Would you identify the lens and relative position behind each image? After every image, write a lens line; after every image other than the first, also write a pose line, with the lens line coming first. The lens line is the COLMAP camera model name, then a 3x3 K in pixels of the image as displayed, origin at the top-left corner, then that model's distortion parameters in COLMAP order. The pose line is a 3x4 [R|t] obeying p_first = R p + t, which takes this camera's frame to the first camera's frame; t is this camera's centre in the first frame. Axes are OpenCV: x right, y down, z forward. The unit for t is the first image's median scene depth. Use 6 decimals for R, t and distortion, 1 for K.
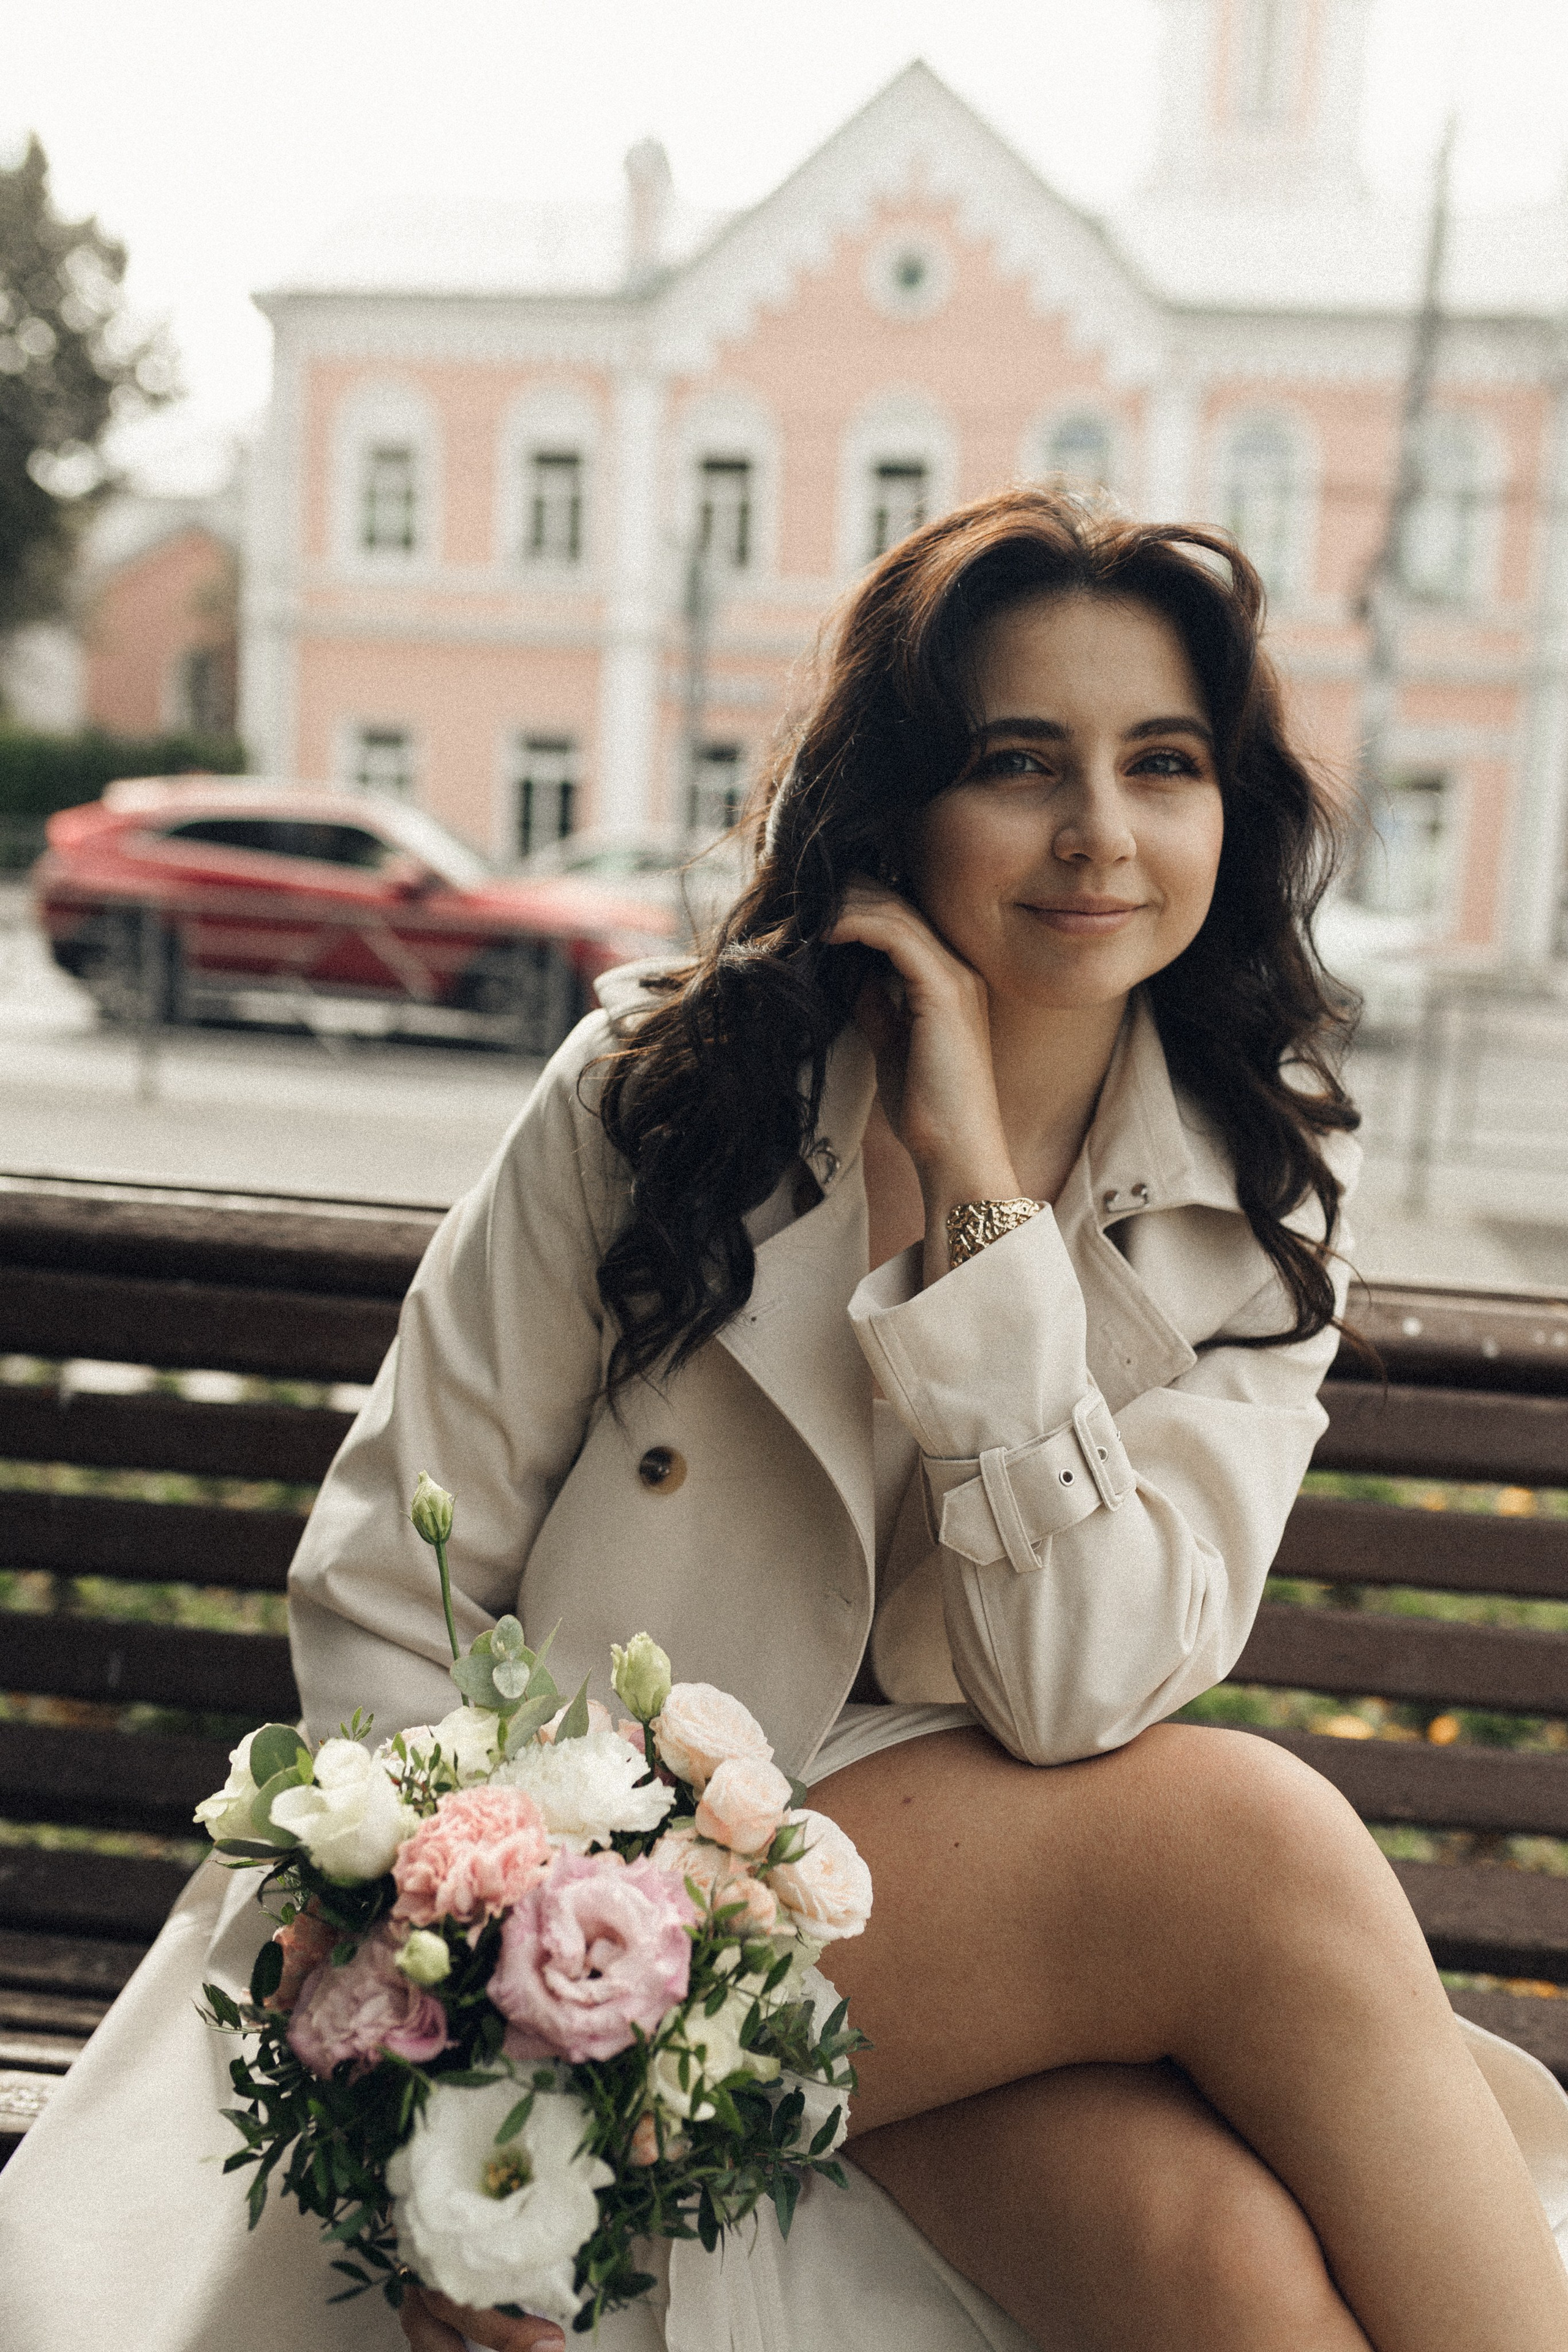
lens RADIAL K [[2276.1, 0, 776.5], [0, 2276.1, 1165.0], [0, 0, 1]] dist [0.002198, 0.009207]
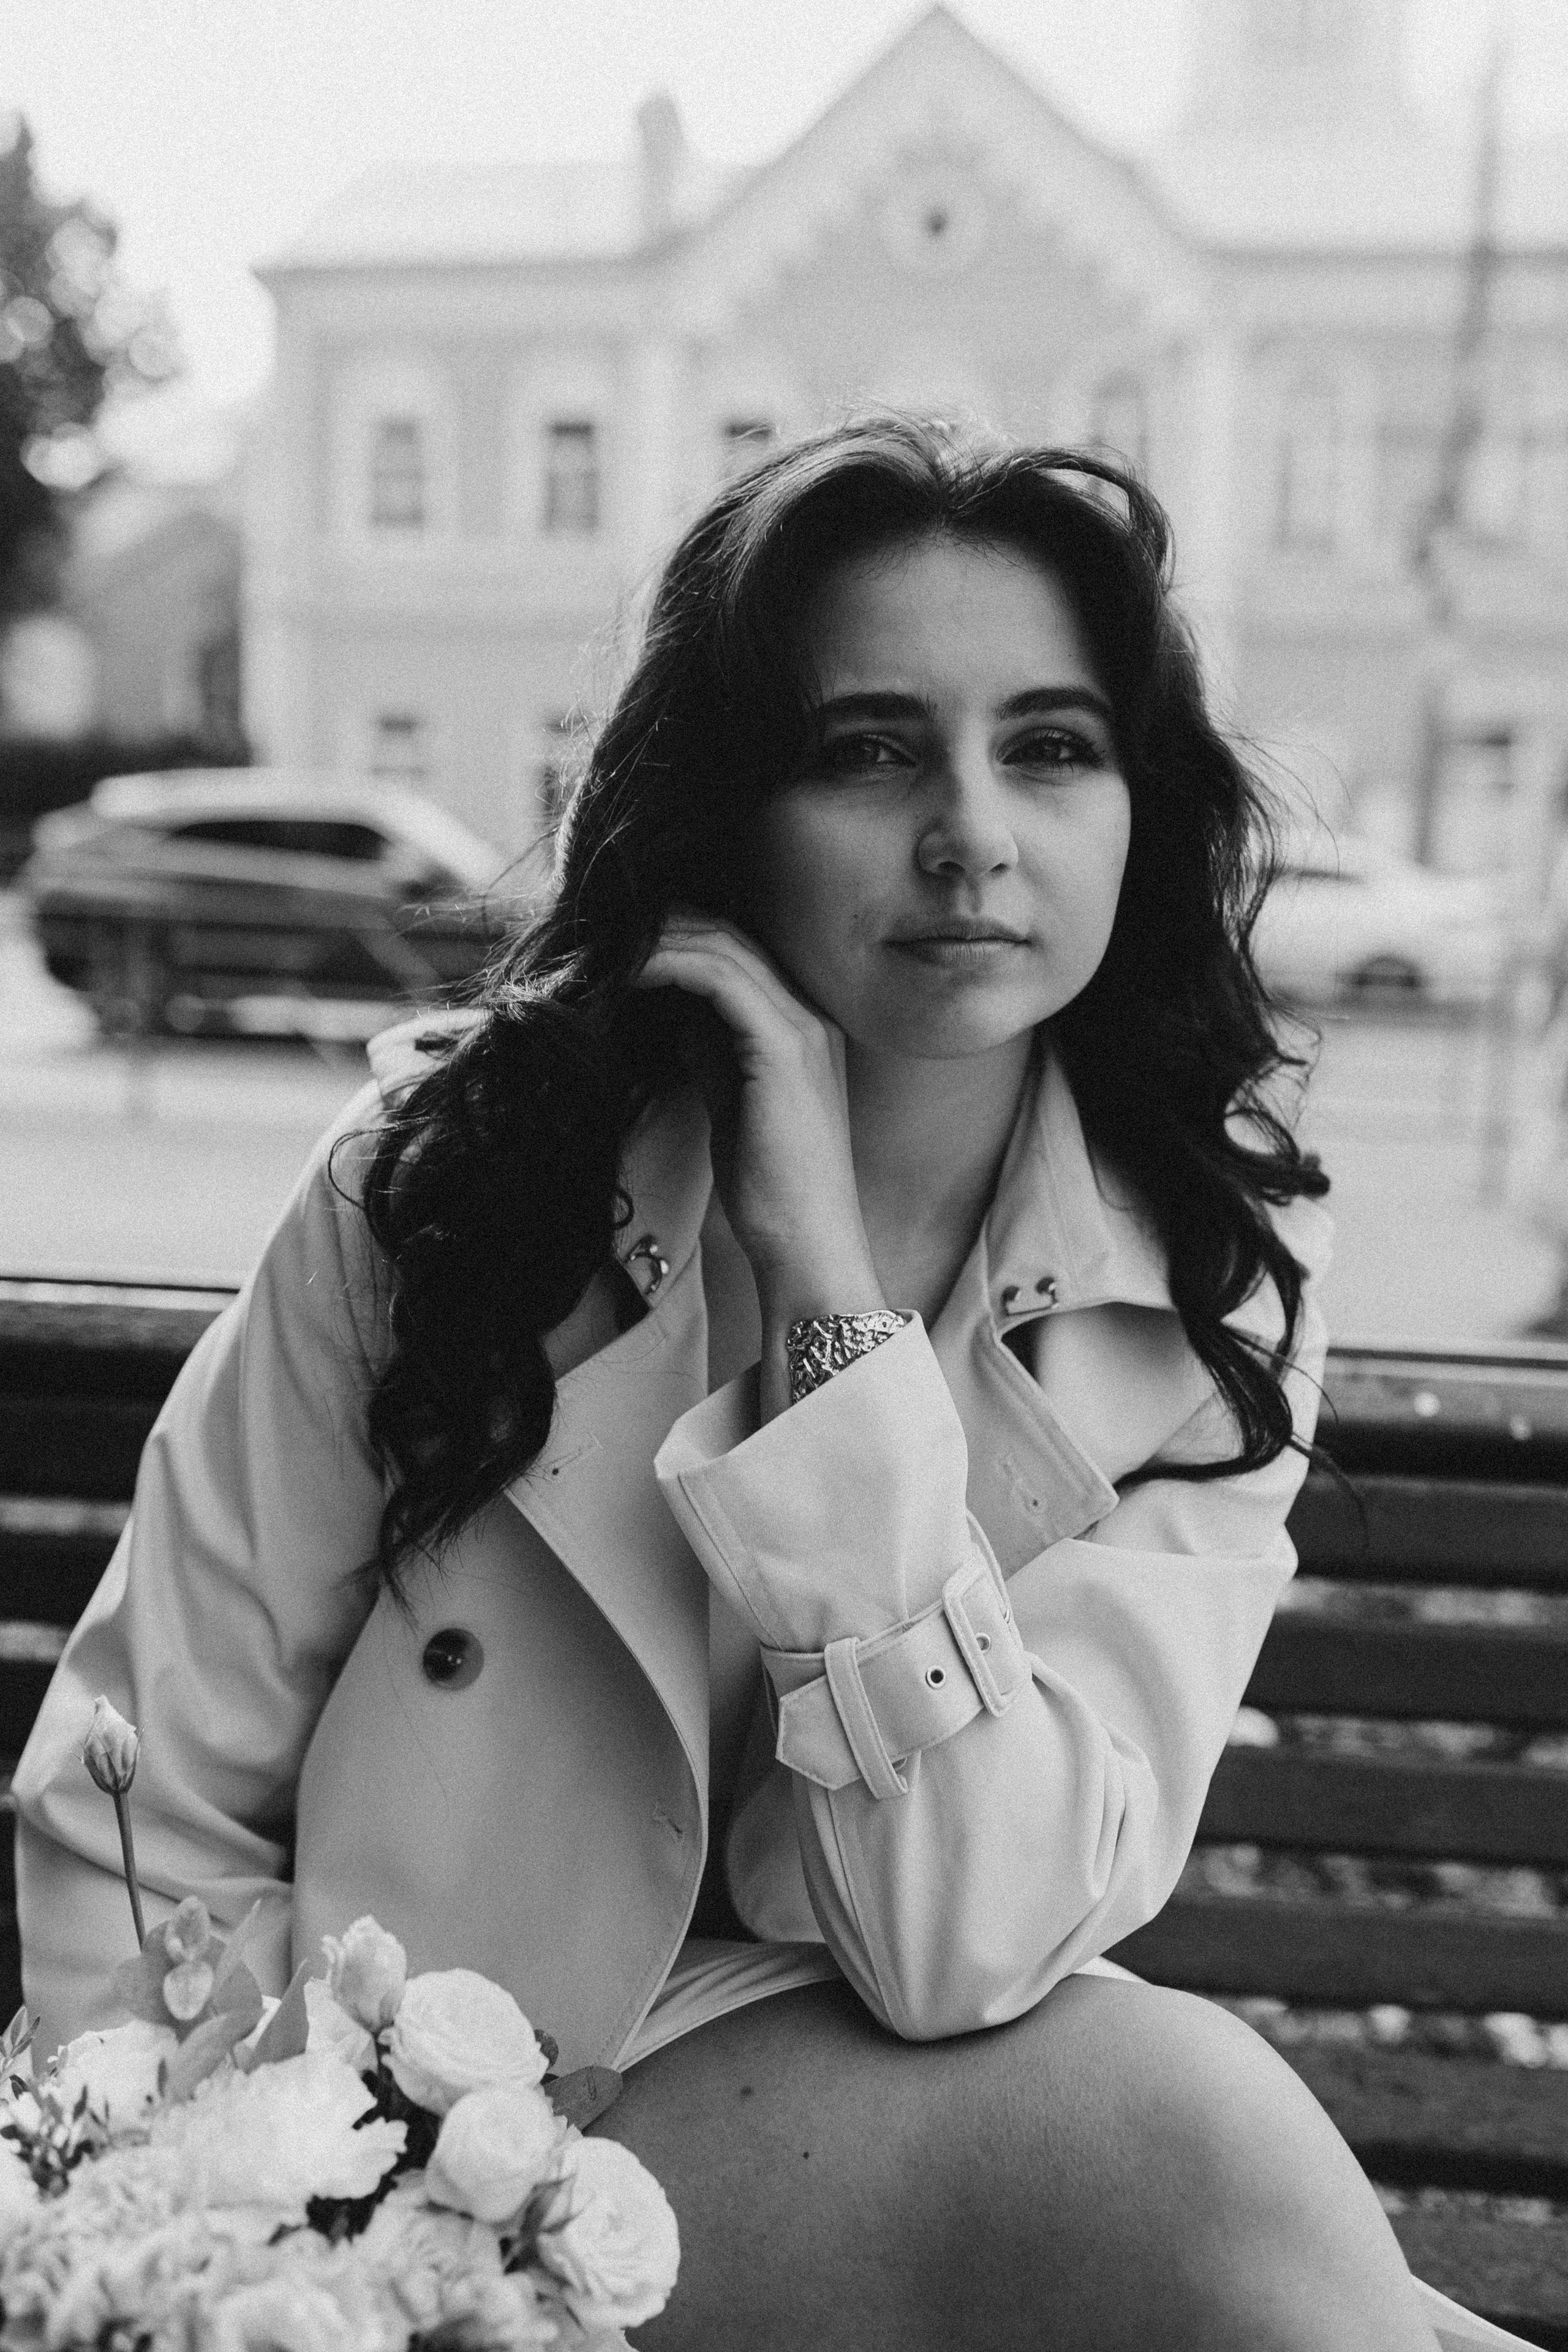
lens RADIAL K [[2365.6, 0, 828.5], [0, 2365.6, 1139.4], [0, 0, 1]] dist [-0.001355, 0.011709]
pose [[0.999485, -0.031905, -0.003292, 0.087311], [0.031882, 0.999470, -0.006563, -0.036435], [0.003500, 0.006454, 0.999973, 0.170522]]
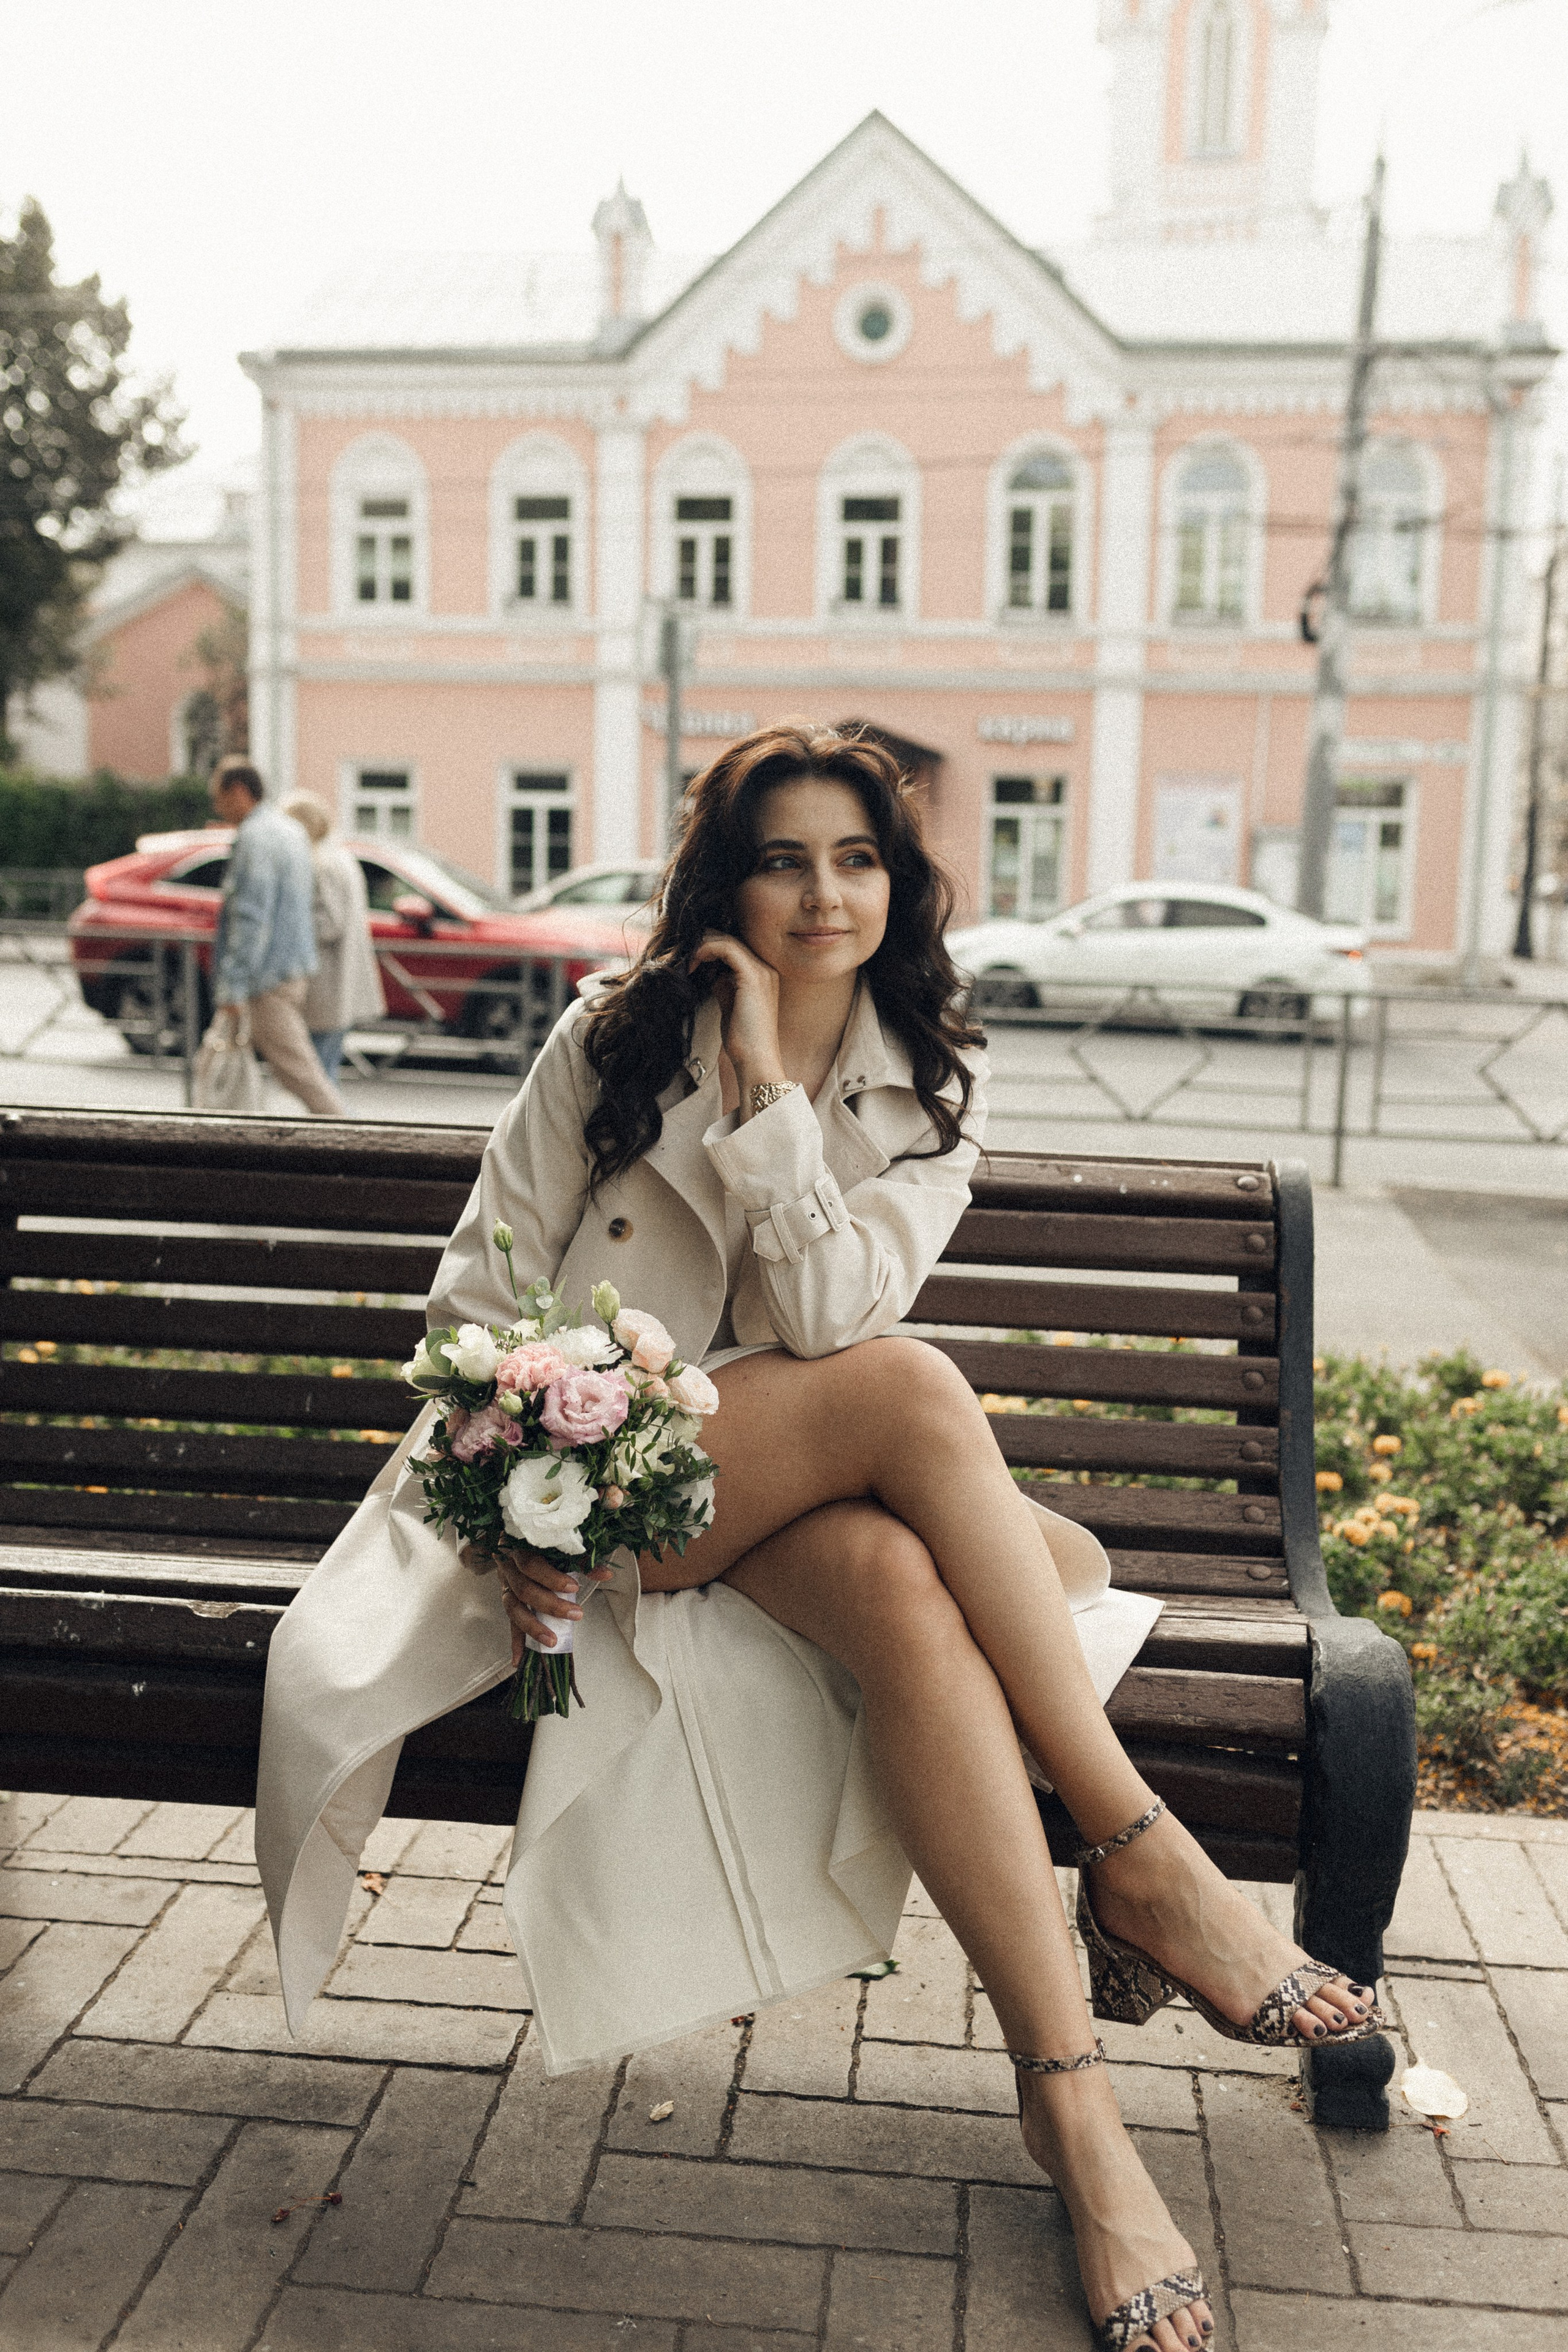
lens RADIAL K [[2319.3, 0, 780.4], [0, 2319.3, 1185.7], [0, 0, 1]] dist [0.003179, -0.005802]
pose [[0.999513, -0.031069, -0.002842, 0.092775], [0.031064, 0.999516, -0.001773, 0.102160], [0.002895, 0.001684, 0.999994, -0.964169]]
